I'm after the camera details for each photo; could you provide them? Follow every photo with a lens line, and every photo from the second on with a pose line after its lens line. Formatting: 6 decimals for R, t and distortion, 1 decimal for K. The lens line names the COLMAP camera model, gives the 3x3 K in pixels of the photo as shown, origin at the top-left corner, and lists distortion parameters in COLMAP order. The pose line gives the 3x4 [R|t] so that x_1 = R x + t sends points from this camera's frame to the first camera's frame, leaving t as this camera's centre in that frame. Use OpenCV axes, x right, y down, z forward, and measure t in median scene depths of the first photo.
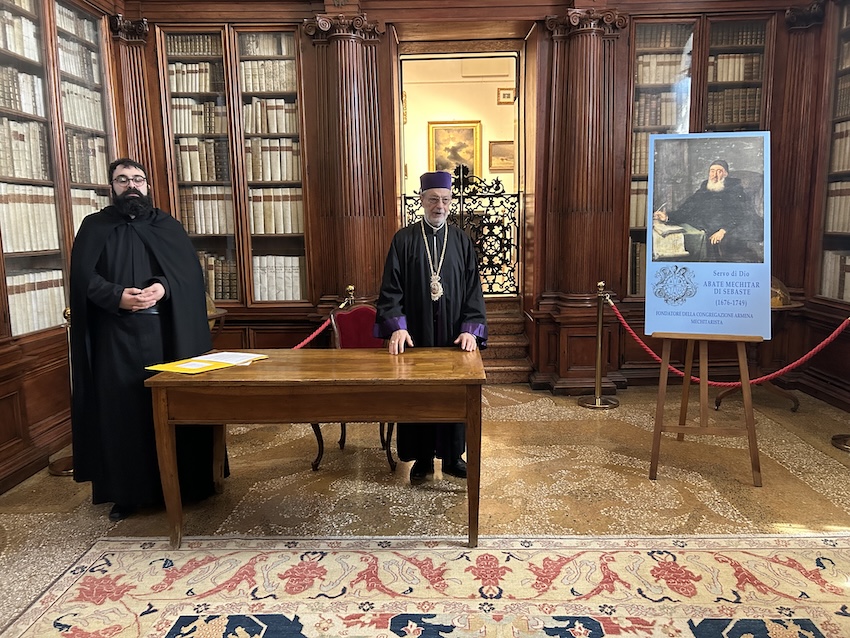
lens RADIAL K [[623.6, 0, 425.0], [0, 623.6, 319.0], [0, 0, 1]] dist [0.063814, -0.079631]
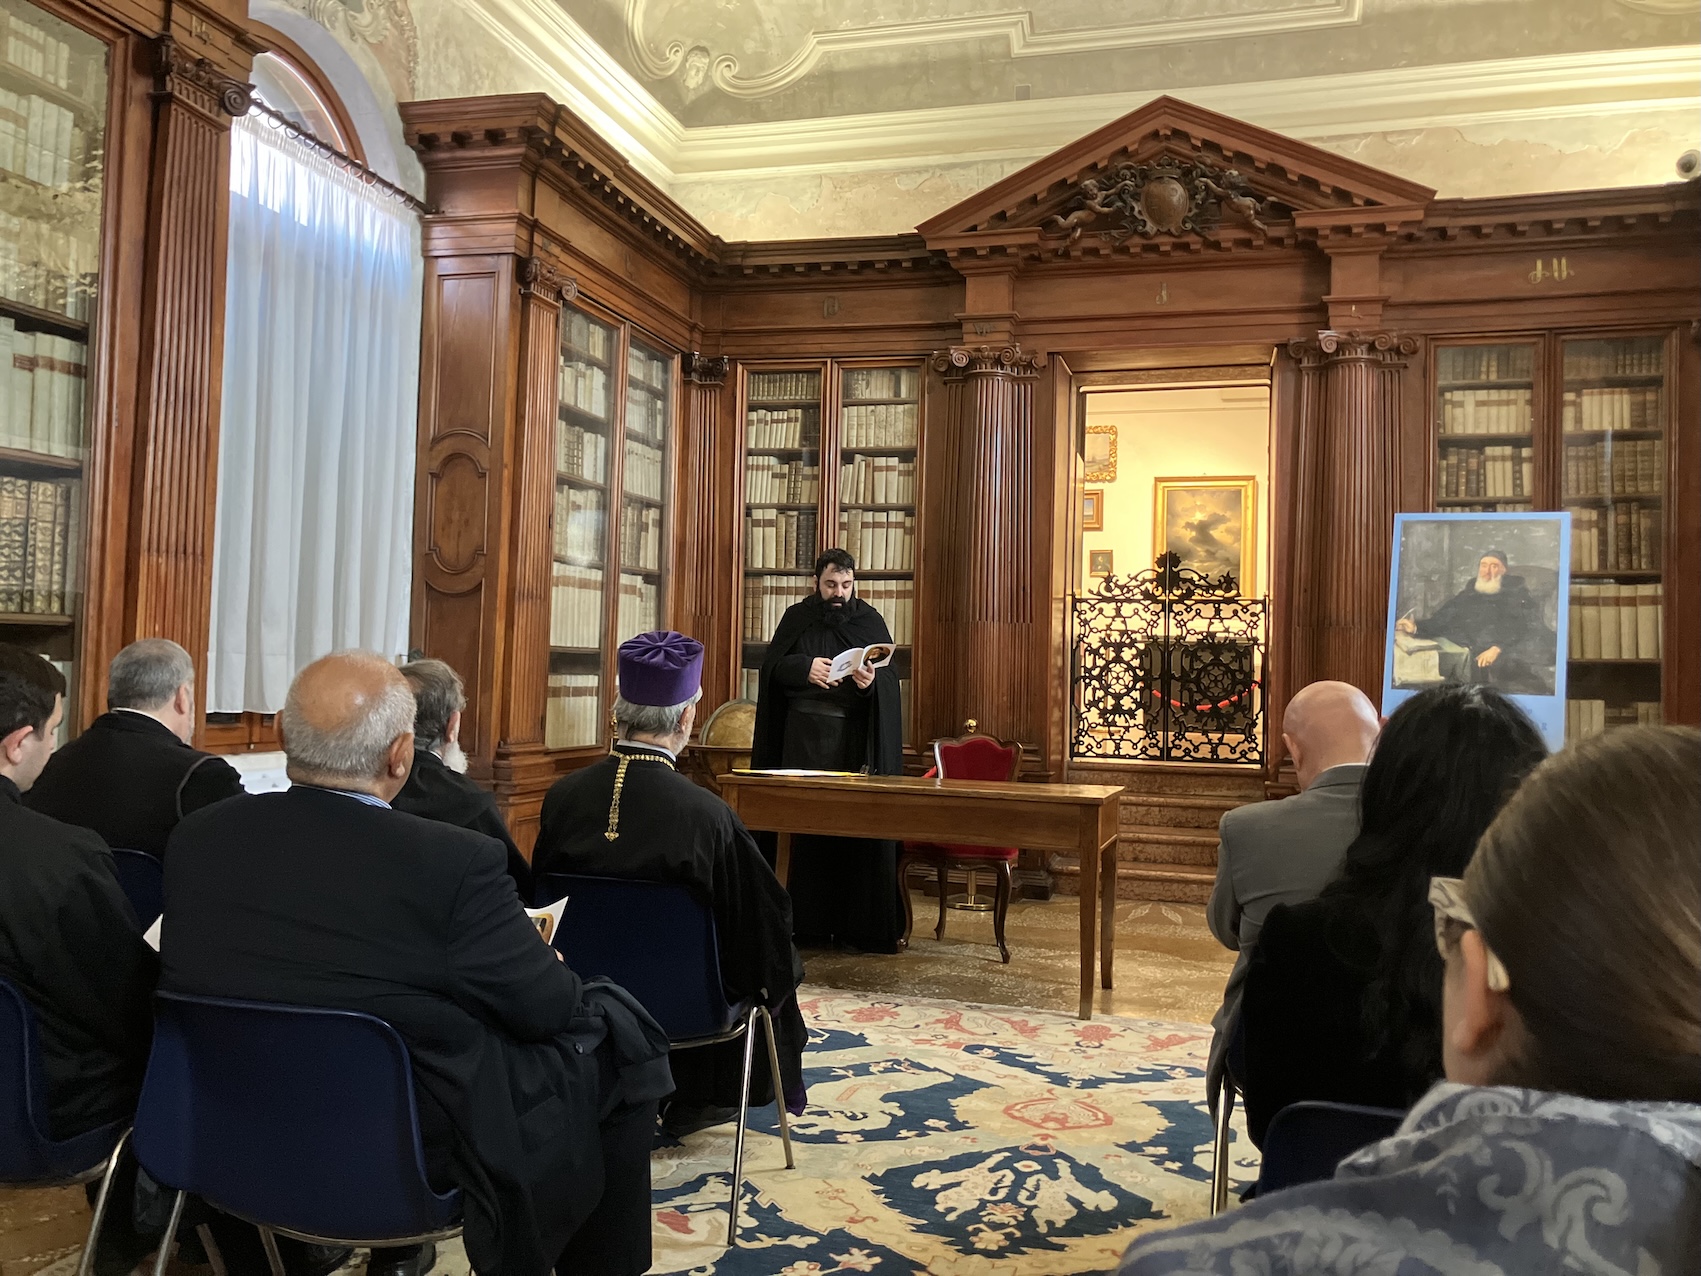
lens RADIAL K [[1411.5, 0, 857.3], [0, 1411.5, 624.3], [0, 0, 1]] dist [0.231463, -0.599723]
pose [[0.969420, 0.031612, -0.243365, 0.124387], [-0.077202, 0.980605, -0.180151, 0.124657], [0.232950, 0.193430, 0.953058, -0.490353]]
